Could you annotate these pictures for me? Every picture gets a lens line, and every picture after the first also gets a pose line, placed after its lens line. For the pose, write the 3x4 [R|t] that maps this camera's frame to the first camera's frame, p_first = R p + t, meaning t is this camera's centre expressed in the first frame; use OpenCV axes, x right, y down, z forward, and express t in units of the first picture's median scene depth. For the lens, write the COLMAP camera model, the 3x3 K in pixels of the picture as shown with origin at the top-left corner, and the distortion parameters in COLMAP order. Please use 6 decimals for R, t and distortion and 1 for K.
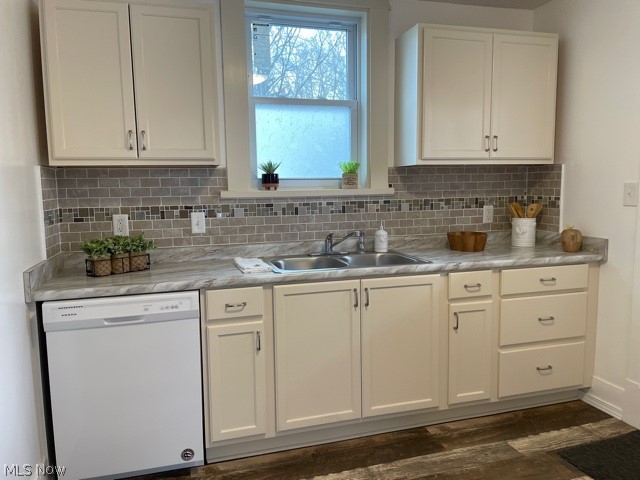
lens RADIAL K [[484.7, 0, 320.6], [0, 484.7, 241.1], [0, 0, 1]] dist [0.020082, -0.040209]
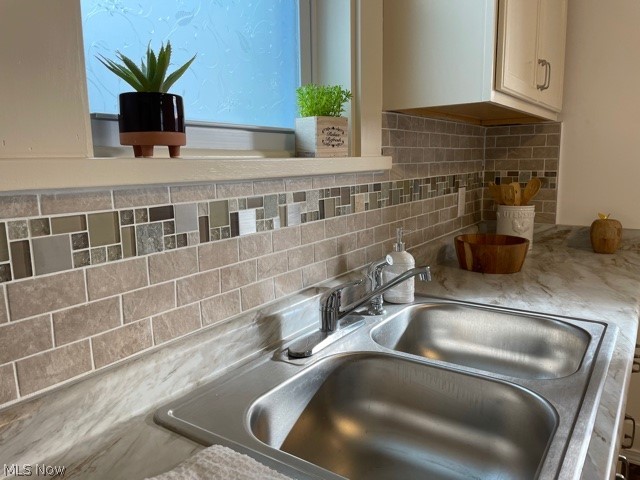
lens RADIAL K [[484.7, 0, 320.7], [0, 484.7, 235.8], [0, 0, 1]] dist [0.020082, -0.040209]
pose [[0.770474, -0.094923, 0.630365, -0.201273], [0.079121, 0.995445, 0.053191, -0.065202], [-0.632543, 0.008893, 0.774474, 0.698882]]
